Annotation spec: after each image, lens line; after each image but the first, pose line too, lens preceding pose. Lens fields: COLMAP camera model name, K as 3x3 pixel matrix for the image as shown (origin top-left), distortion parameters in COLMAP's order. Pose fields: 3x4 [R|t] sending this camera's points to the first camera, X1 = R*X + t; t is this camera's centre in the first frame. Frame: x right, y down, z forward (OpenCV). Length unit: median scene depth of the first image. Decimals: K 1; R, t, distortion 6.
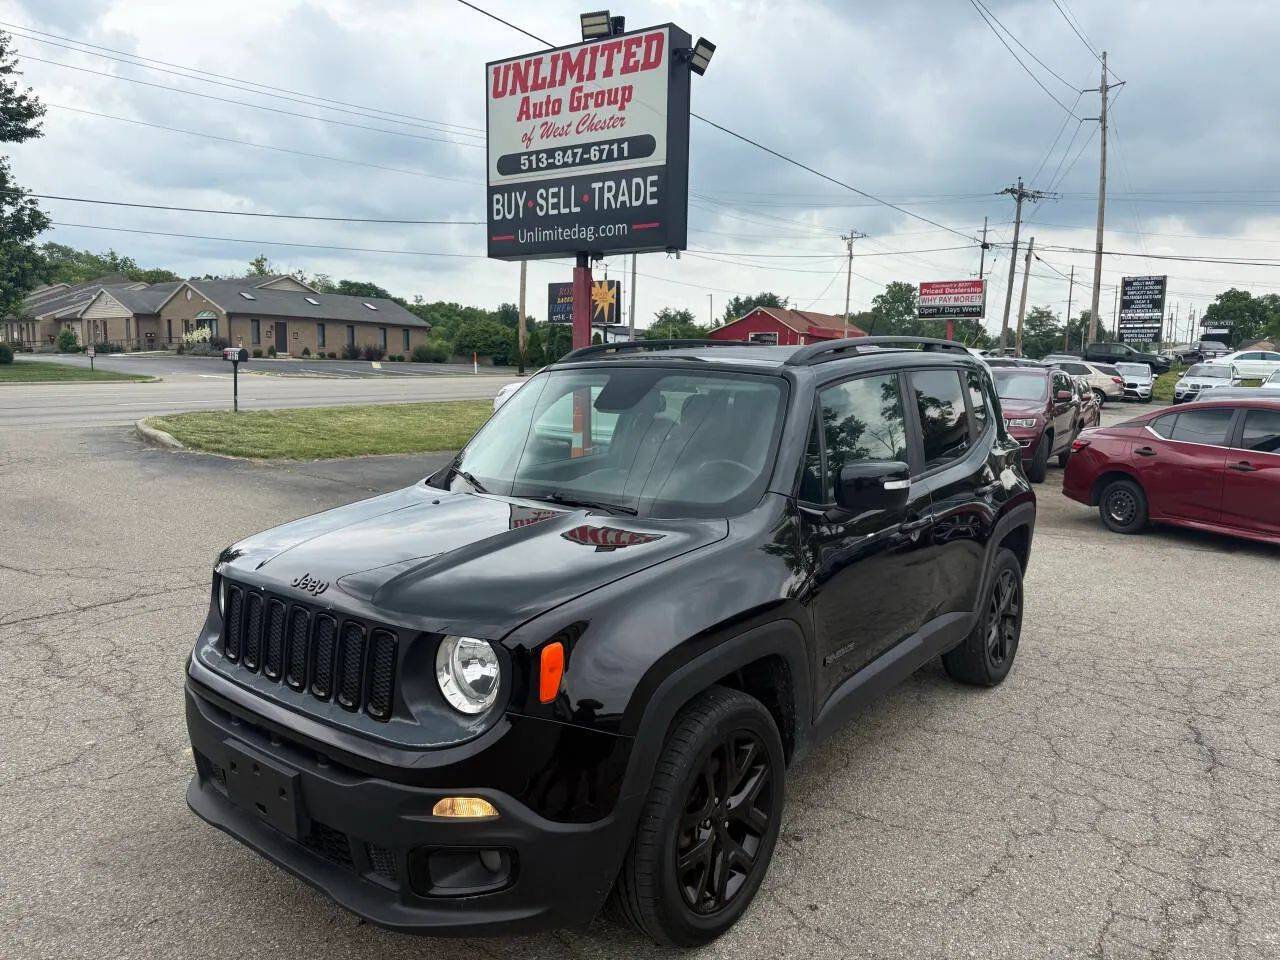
lens RADIAL K [[893.0, 0, 644.3], [0, 893.0, 498.1], [0, 0, 1]] dist [0.035703, -0.040518]
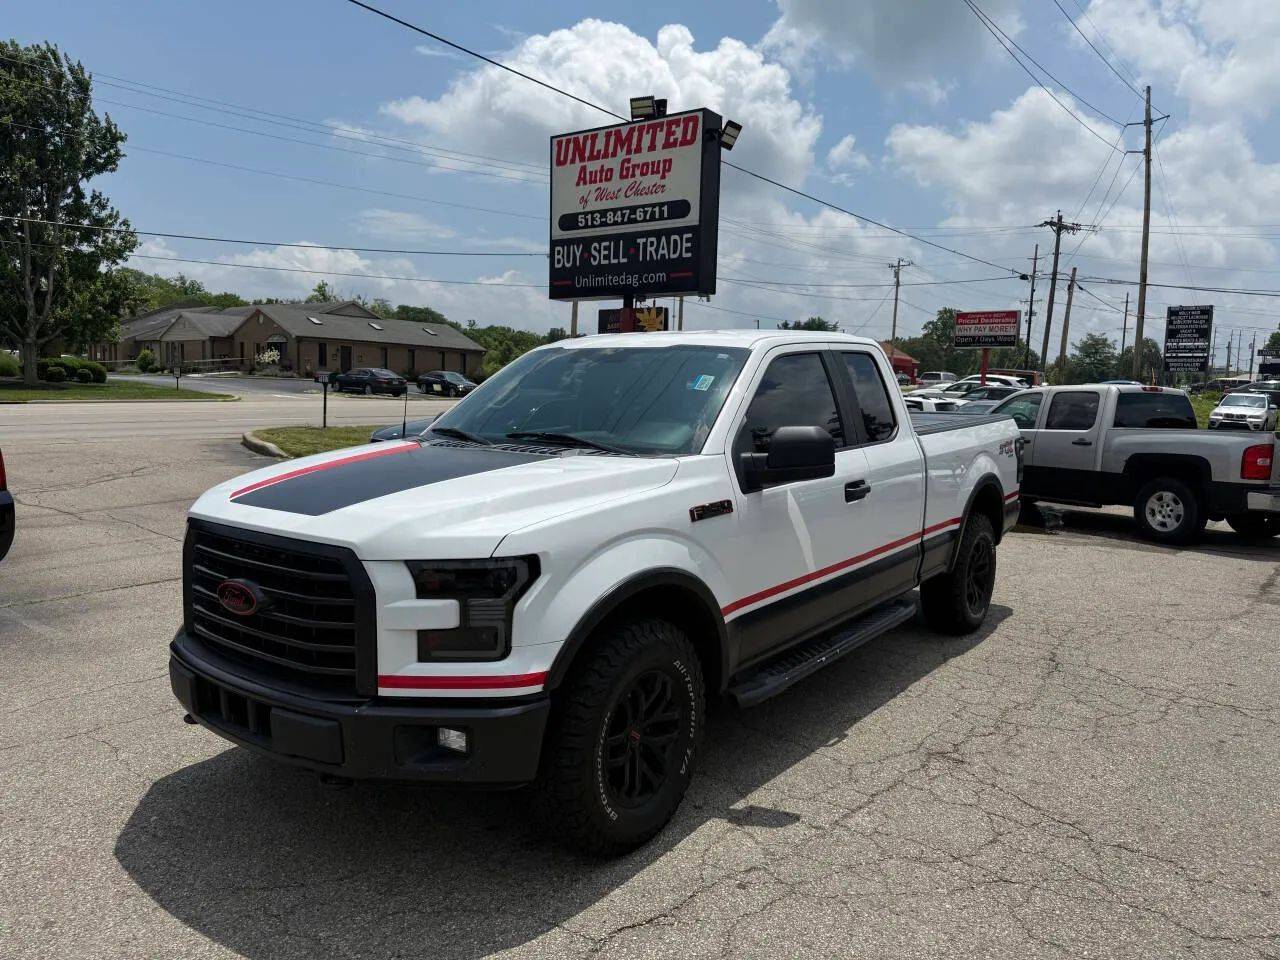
lens RADIAL K [[894.0, 0, 646.4], [0, 894.0, 503.3], [0, 0, 1]] dist [0.071546, -0.089542]
pose [[0.998636, 0.015870, -0.049748, 0.018495], [-0.016920, 0.999642, -0.020751, 0.025651], [0.049400, 0.021564, 0.998546, -0.184407]]
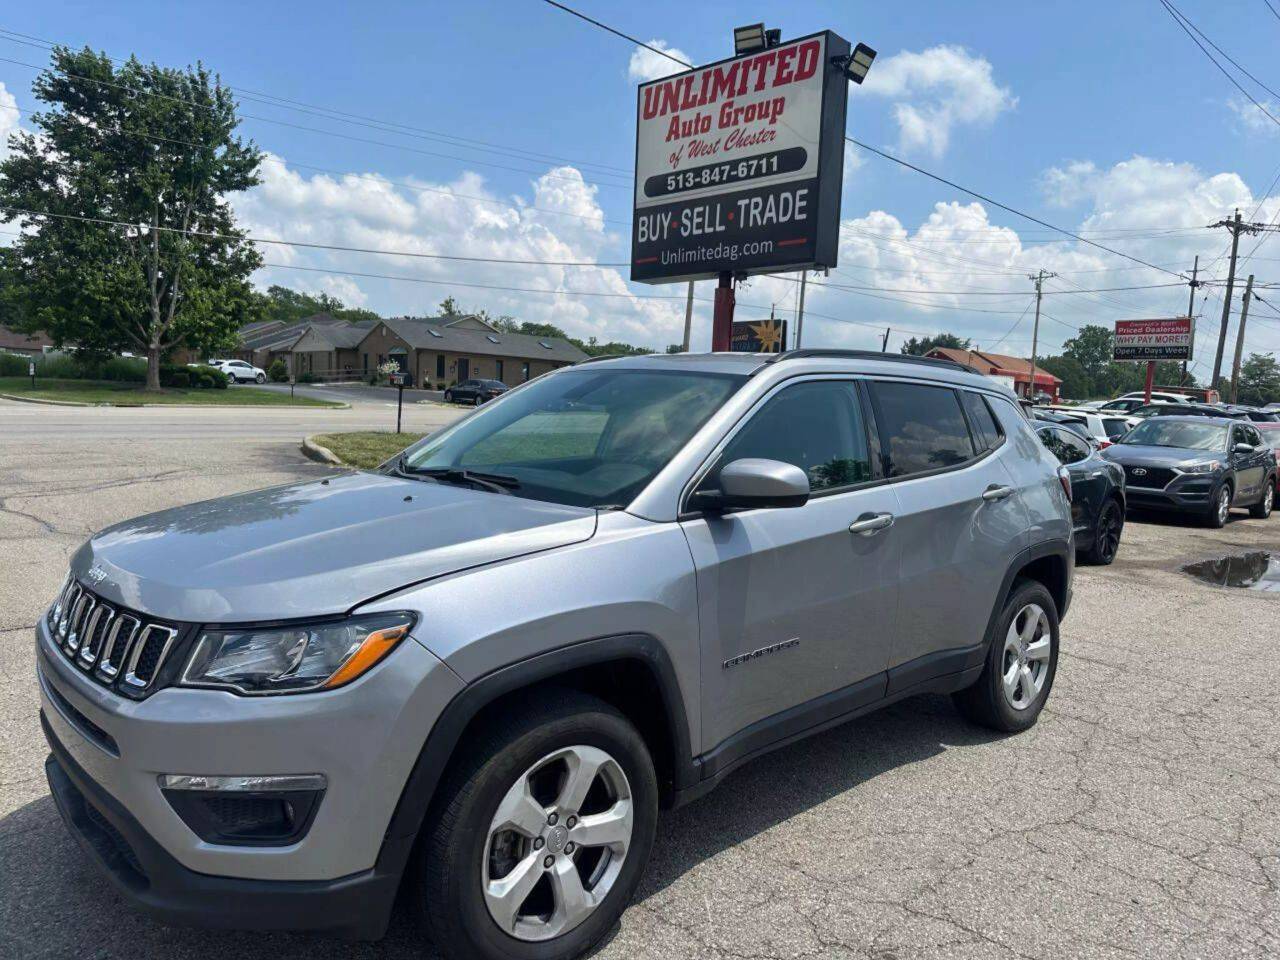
lens RADIAL K [[888.5, 0, 640.8], [0, 888.5, 488.3], [0, 0, 1]] dist [0.061238, -0.070999]
pose [[0.981700, 0.041250, -0.185914, 0.028814], [-0.051666, 0.997334, -0.051531, 0.009568], [0.183293, 0.060193, 0.981214, 0.060639]]
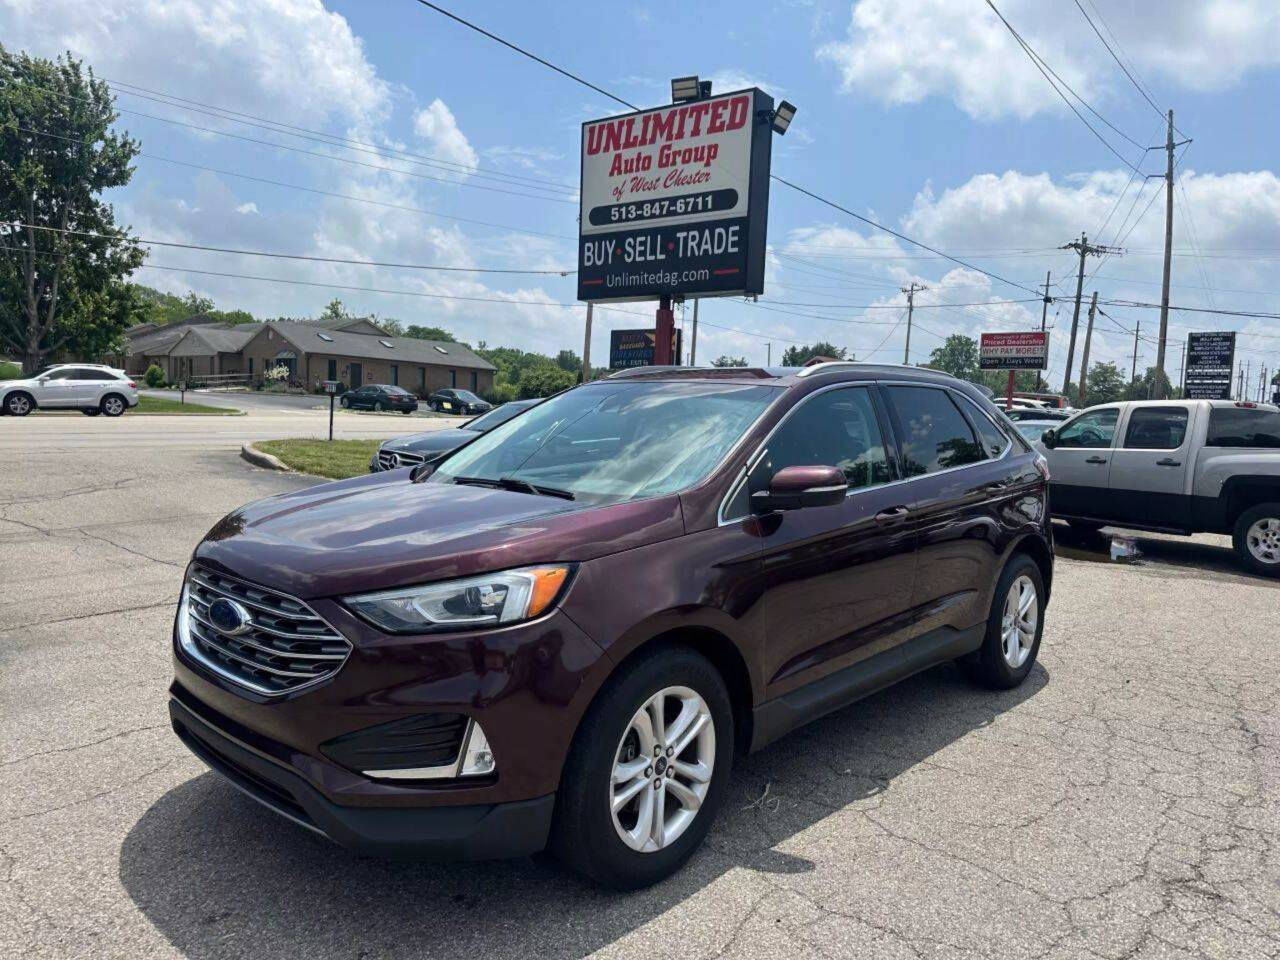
lens RADIAL K [[888.0, 0, 648.5], [0, 888.0, 505.0], [0, 0, 1]] dist [0.066896, -0.075569]
pose [[0.998210, 0.026707, -0.053503, -0.025662], [-0.029085, 0.998601, -0.044158, 0.025901], [0.052249, 0.045635, 0.997591, -0.063164]]
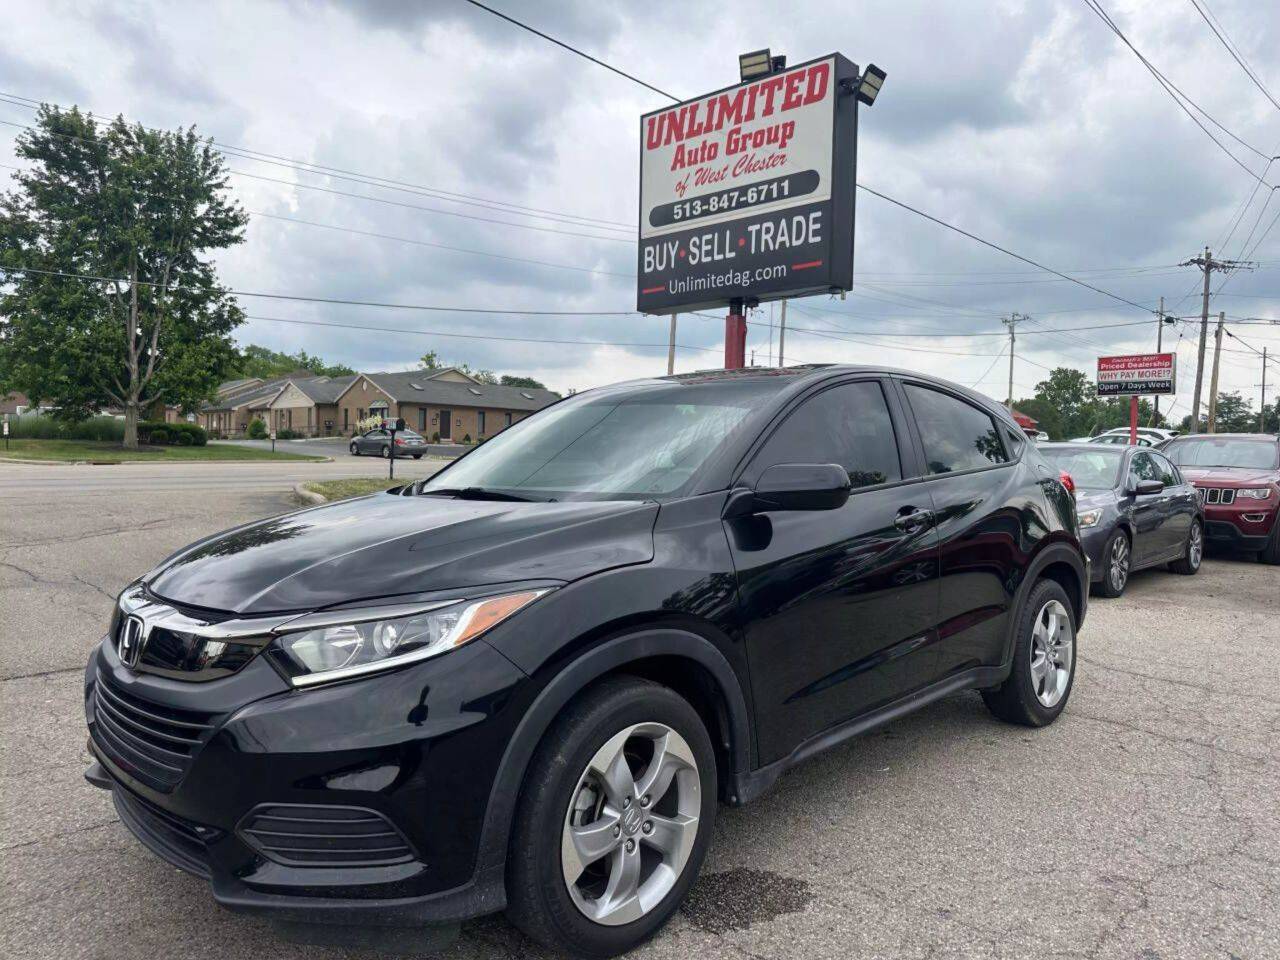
lens RADIAL K [[888.5, 0, 640.8], [0, 888.5, 488.3], [0, 0, 1]] dist [0.061238, -0.070999]
pose [[0.986312, 0.006857, -0.164749, -0.013443], [-0.025262, 0.993623, -0.109884, 0.026436], [0.162945, 0.112542, 0.980195, 0.092727]]
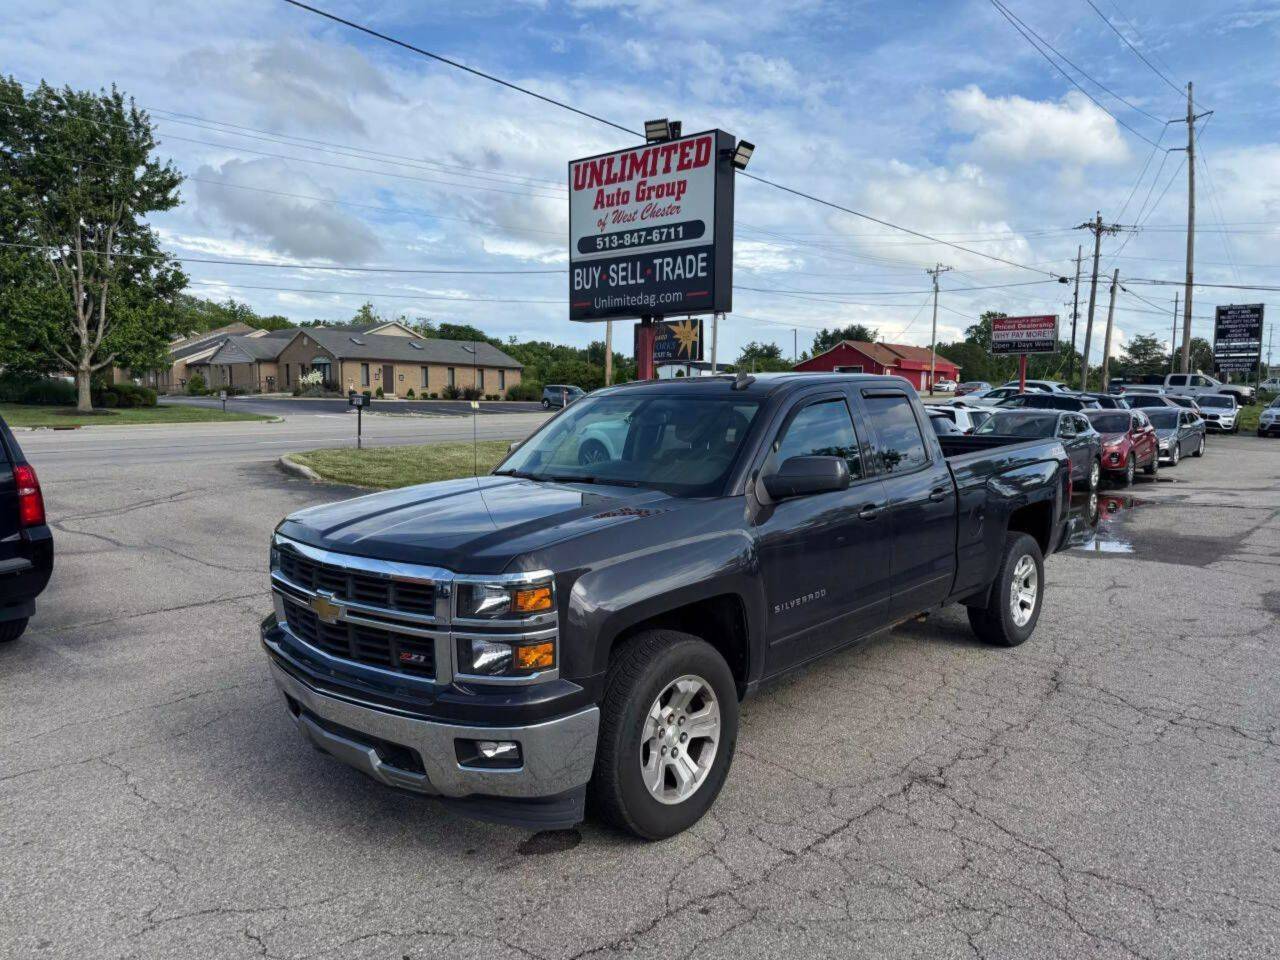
lens RADIAL K [[894.0, 0, 646.4], [0, 894.0, 503.3], [0, 0, 1]] dist [0.071546, -0.089542]
pose [[0.995262, 0.000293, -0.097231, 0.048361], [-0.003442, 0.999475, -0.032216, 0.016932], [0.097170, 0.032398, 0.994740, -0.192928]]
